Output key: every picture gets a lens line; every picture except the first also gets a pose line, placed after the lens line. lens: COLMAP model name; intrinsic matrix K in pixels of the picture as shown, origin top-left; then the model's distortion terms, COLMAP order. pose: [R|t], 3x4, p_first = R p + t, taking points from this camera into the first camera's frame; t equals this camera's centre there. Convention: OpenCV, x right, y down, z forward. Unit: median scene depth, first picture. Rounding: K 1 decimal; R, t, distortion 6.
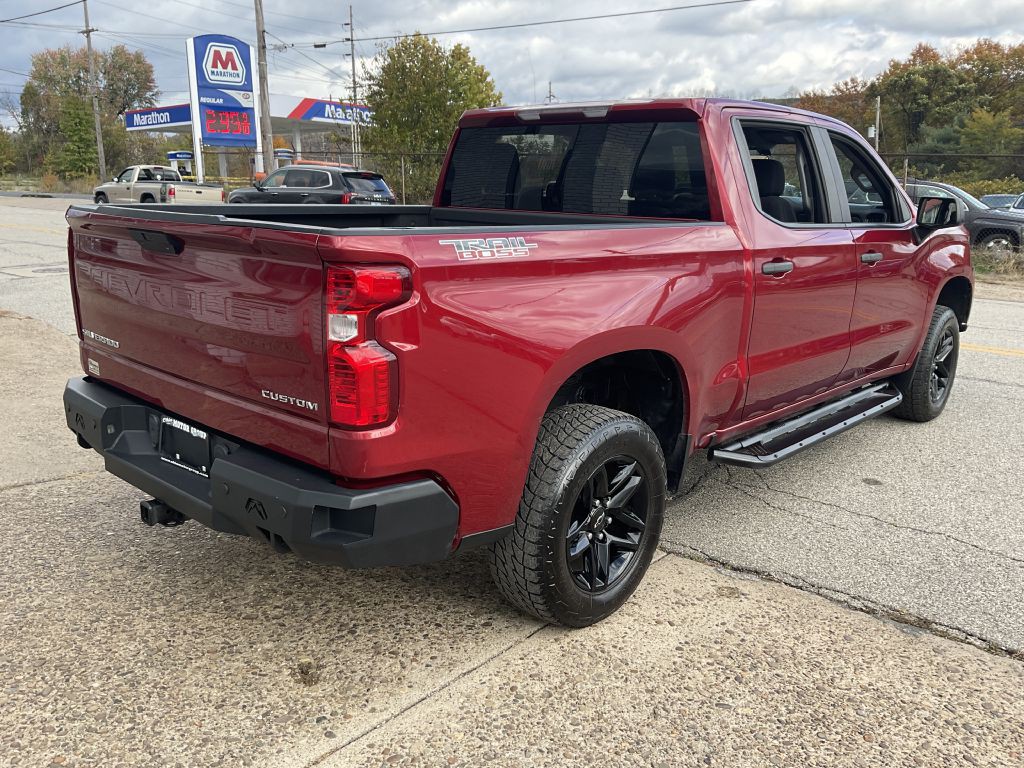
lens RADIAL K [[862.2, 0, 533.4], [0, 862.2, 379.7], [0, 0, 1]] dist [0.006025, -0.027641]
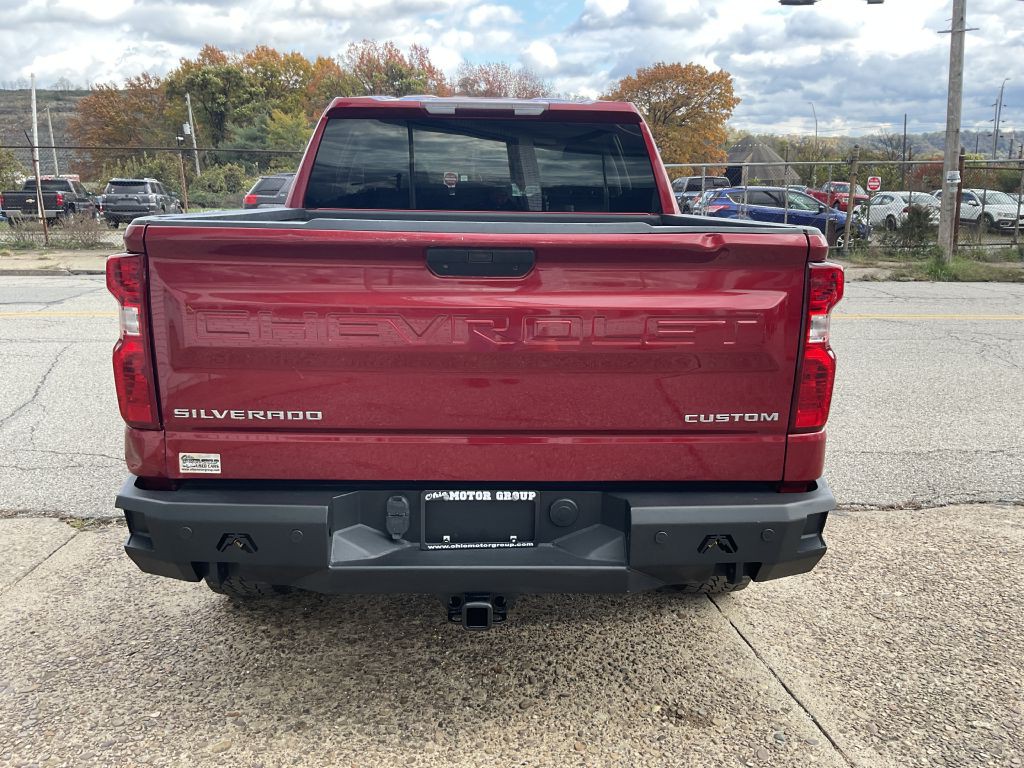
lens RADIAL K [[843.0, 0, 510.4], [0, 843.0, 382.8], [0, 0, 1]] dist [0.050242, -0.096637]
pose [[0.723950, -0.168081, 0.669063, -0.217128], [0.160787, 0.984264, 0.073287, -0.024156], [-0.670853, 0.054521, 0.739583, 0.100991]]
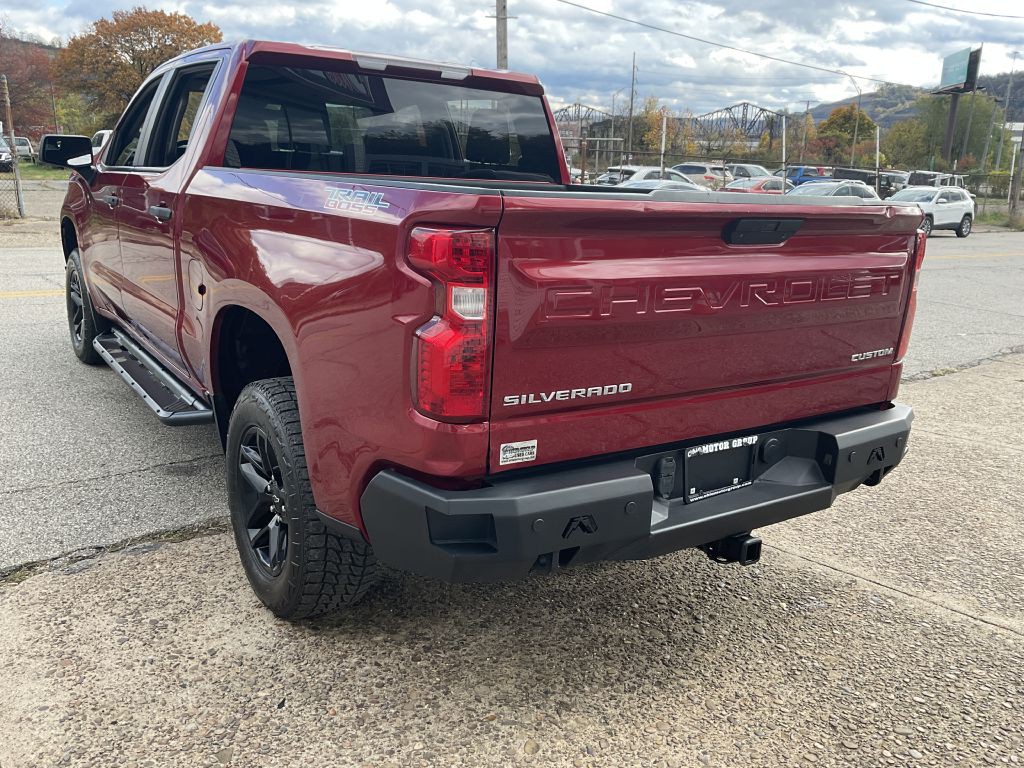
lens RADIAL K [[858.7, 0, 502.8], [0, 858.7, 383.9], [0, 0, 1]] dist [-0.020575, -0.007475]
pose [[0.235047, -0.250411, 0.939174, -0.306442], [0.174351, 0.961434, 0.212712, -0.055286], [-0.956219, 0.113748, 0.269642, 0.239866]]
